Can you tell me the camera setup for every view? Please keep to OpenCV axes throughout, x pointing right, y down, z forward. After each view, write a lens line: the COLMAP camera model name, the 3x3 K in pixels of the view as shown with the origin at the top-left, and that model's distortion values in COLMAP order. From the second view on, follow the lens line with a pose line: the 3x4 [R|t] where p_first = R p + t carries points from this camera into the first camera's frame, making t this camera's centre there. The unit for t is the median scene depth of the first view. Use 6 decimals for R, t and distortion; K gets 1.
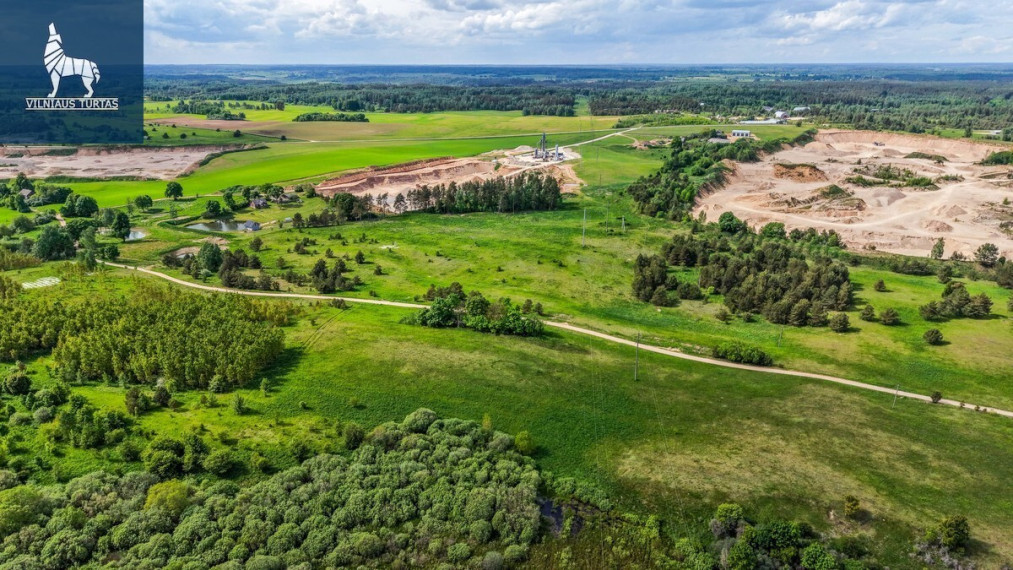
lens RADIAL K [[675.1, 0, 504.3], [0, 675.1, 287.9], [0, 0, 1]] dist [0.033102, -0.036459]
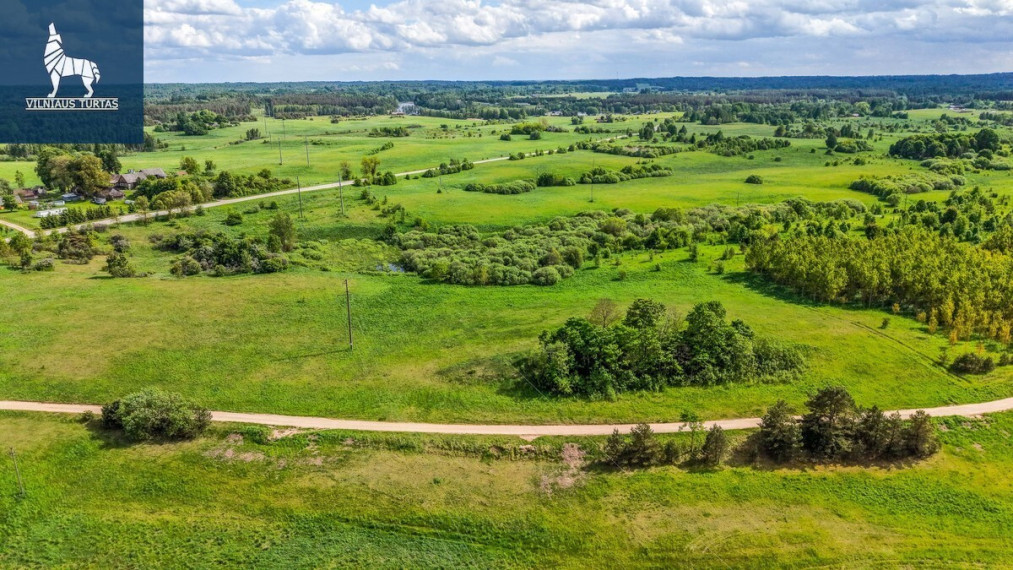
lens RADIAL K [[675.1, 0, 504.3], [0, 675.1, 287.9], [0, 0, 1]] dist [0.033102, -0.036459]
pose [[-0.900161, 0.135785, -0.413850, 0.171884], [-0.129363, 0.823940, 0.551714, -0.166654], [0.415902, 0.550169, -0.724113, 0.791517]]
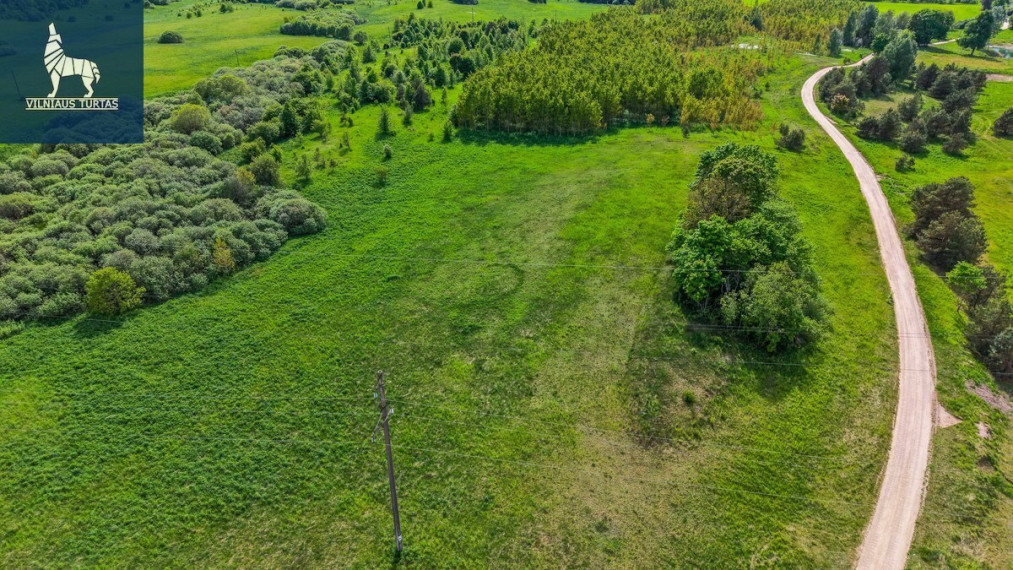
lens RADIAL K [[683.7, 0, 506.5], [0, 683.7, 285.0], [0, 0, 1]] dist [0.030552, -0.056812]
pose [[-0.025483, 0.459907, -0.887601, 0.188655], [-0.312173, 0.839827, 0.444115, -0.032277], [0.949684, 0.288402, 0.122169, 0.503696]]
